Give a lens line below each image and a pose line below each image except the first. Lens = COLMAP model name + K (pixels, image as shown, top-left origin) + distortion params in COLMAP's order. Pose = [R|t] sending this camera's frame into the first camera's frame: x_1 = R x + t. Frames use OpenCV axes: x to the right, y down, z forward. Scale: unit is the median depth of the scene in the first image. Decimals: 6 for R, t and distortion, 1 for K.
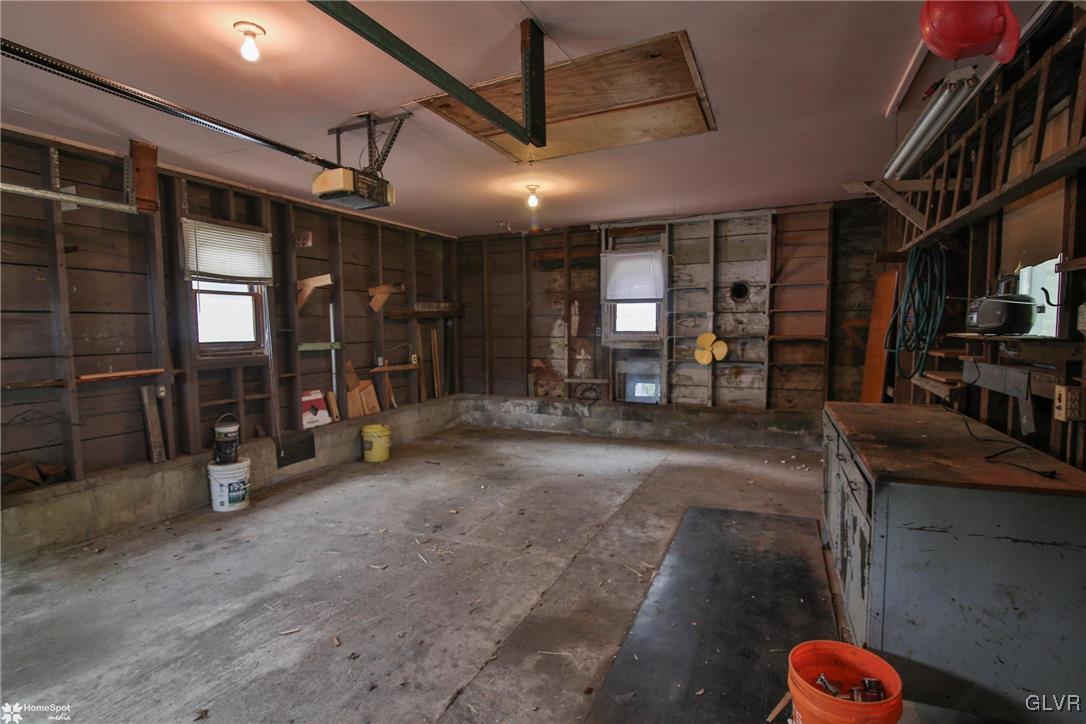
lens RADIAL K [[525.2, 0, 544.6], [0, 525.2, 369.3], [0, 0, 1]] dist [-0.019121, 0.001088]
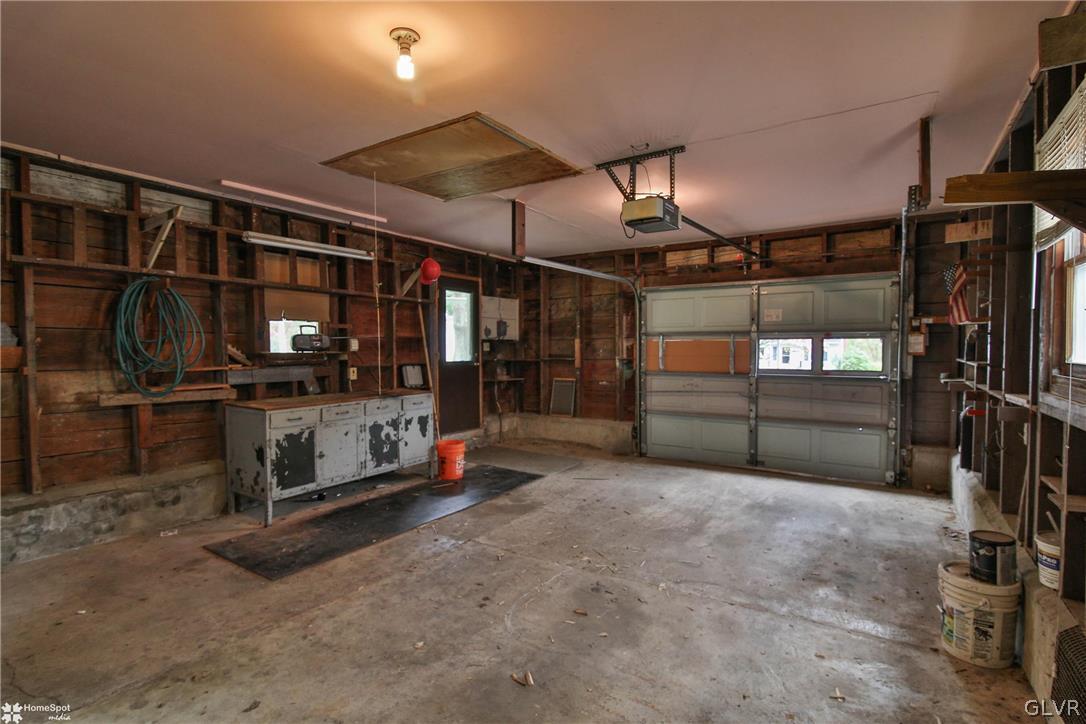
lens RADIAL K [[525.2, 0, 544.6], [0, 525.2, 369.3], [0, 0, 1]] dist [-0.019121, 0.001088]
pose [[-0.987215, 0.008116, 0.159189, -0.177185], [0.027340, 0.992524, 0.118945, -0.092137], [-0.157034, 0.121777, -0.980057, 1.215366]]
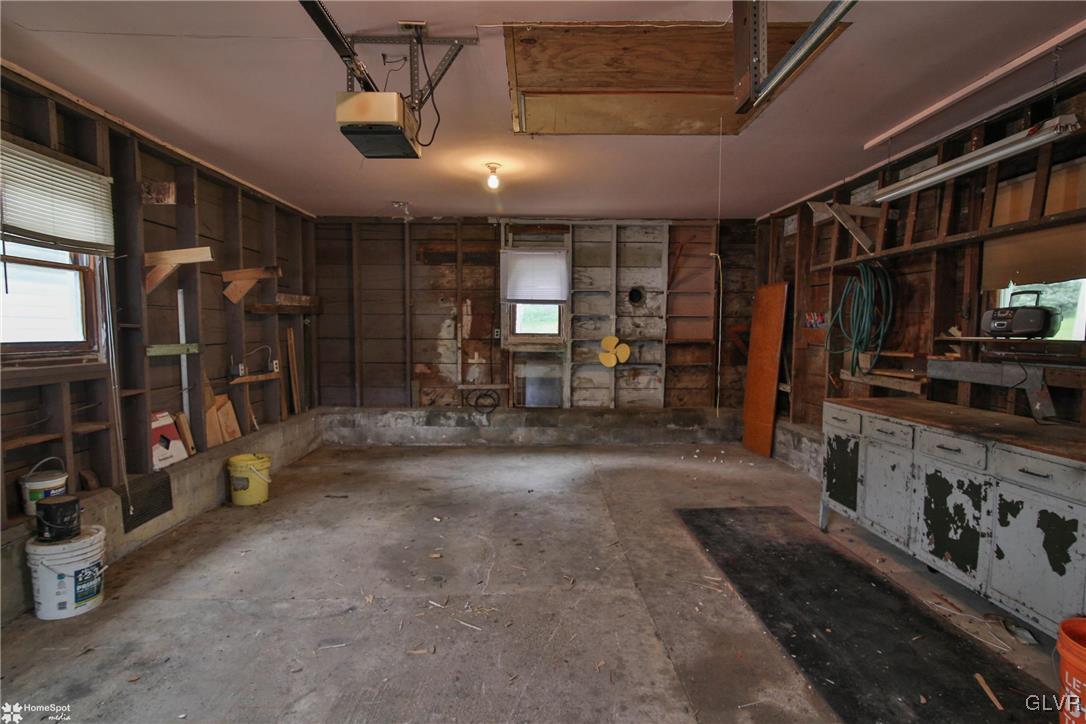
lens RADIAL K [[525.2, 0, 544.6], [0, 525.2, 369.3], [0, 0, 1]] dist [-0.019121, 0.001088]
pose [[0.901915, -0.017624, 0.431555, -0.270530], [0.020551, 0.999787, -0.002120, -0.005509], [-0.431425, 0.010781, 0.902084, 0.152790]]
